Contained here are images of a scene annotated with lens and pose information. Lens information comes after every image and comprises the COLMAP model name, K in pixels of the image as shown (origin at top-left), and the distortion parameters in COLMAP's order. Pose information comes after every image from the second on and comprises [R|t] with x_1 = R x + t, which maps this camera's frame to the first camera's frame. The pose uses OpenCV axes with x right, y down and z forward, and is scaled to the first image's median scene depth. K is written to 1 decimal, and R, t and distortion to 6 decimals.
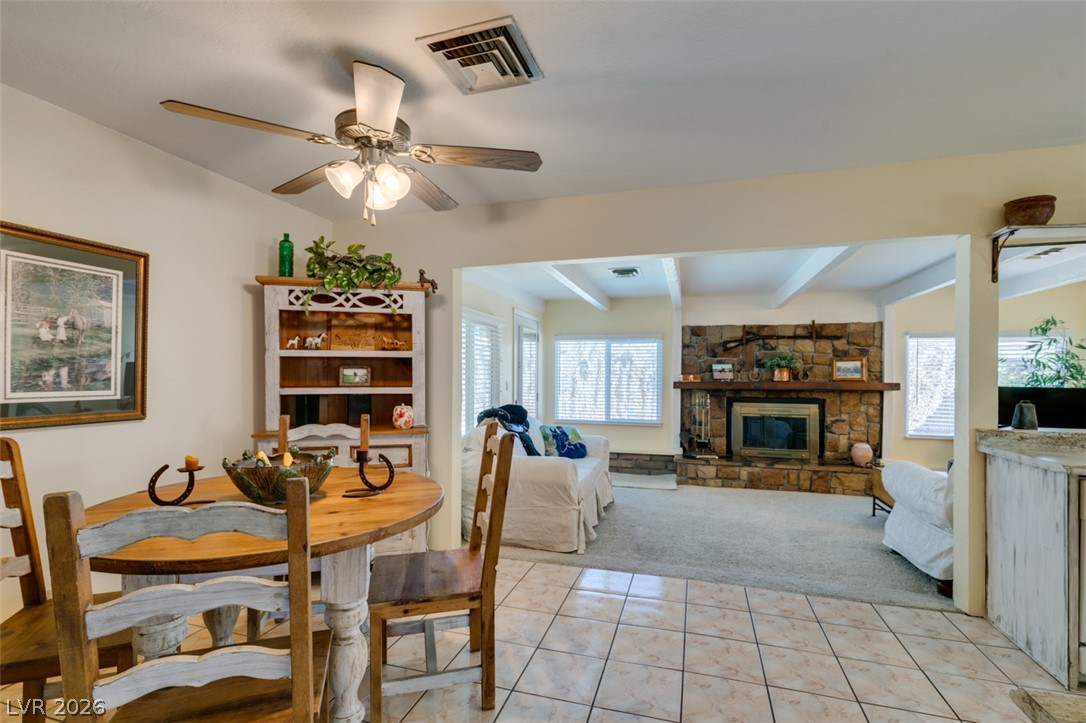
lens RADIAL K [[492.7, 0, 544.9], [0, 492.7, 378.1], [0, 0, 1]] dist [0.000932, -0.000097]
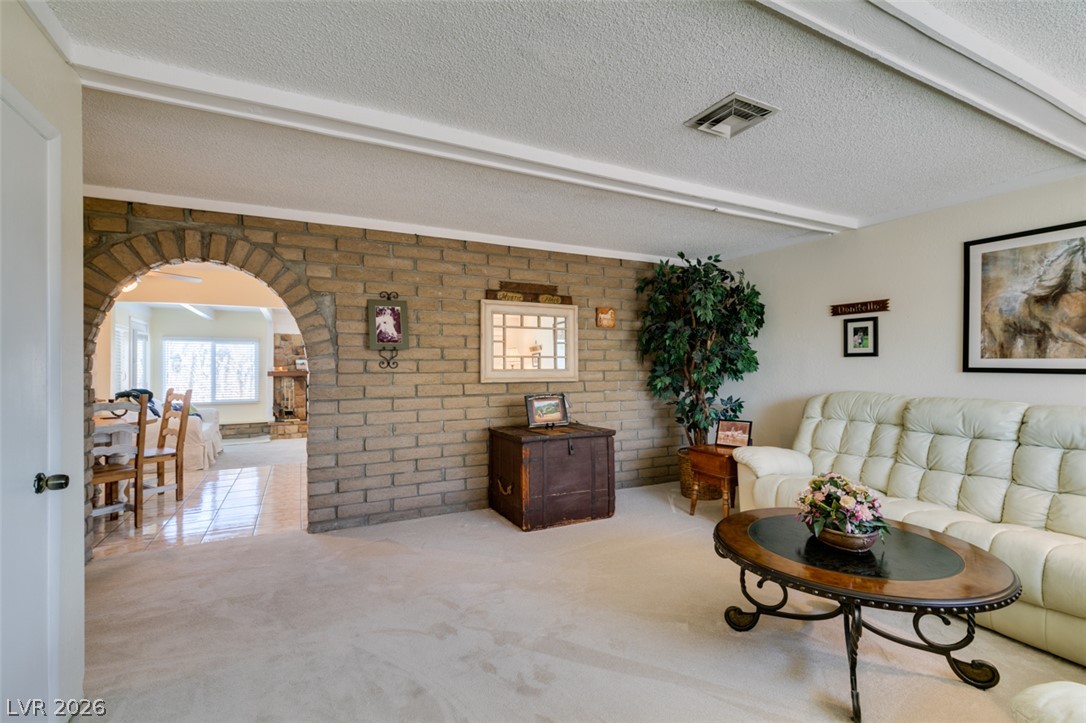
lens RADIAL K [[485.1, 0, 540.9], [0, 485.1, 366.5], [0, 0, 1]] dist [0.000864, -0.000033]
pose [[0.725846, -0.004504, 0.687842, -0.162385], [0.009998, 0.999942, -0.004004, 0.007200], [-0.687784, 0.009783, 0.725849, -0.694804]]
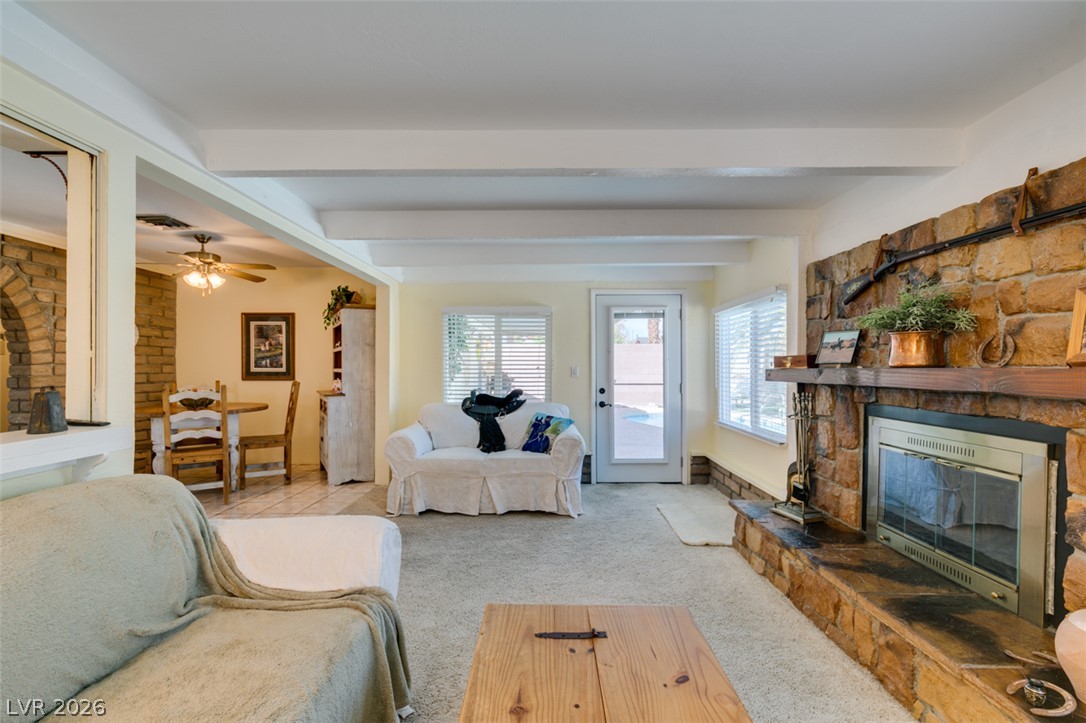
lens RADIAL K [[485.1, 0, 540.9], [0, 485.1, 366.5], [0, 0, 1]] dist [0.000864, -0.000033]
pose [[0.274235, -0.004900, -0.961650, 0.820930], [-0.005319, 0.999964, -0.006612, 0.010793], [0.961648, 0.006928, 0.274199, 0.678449]]
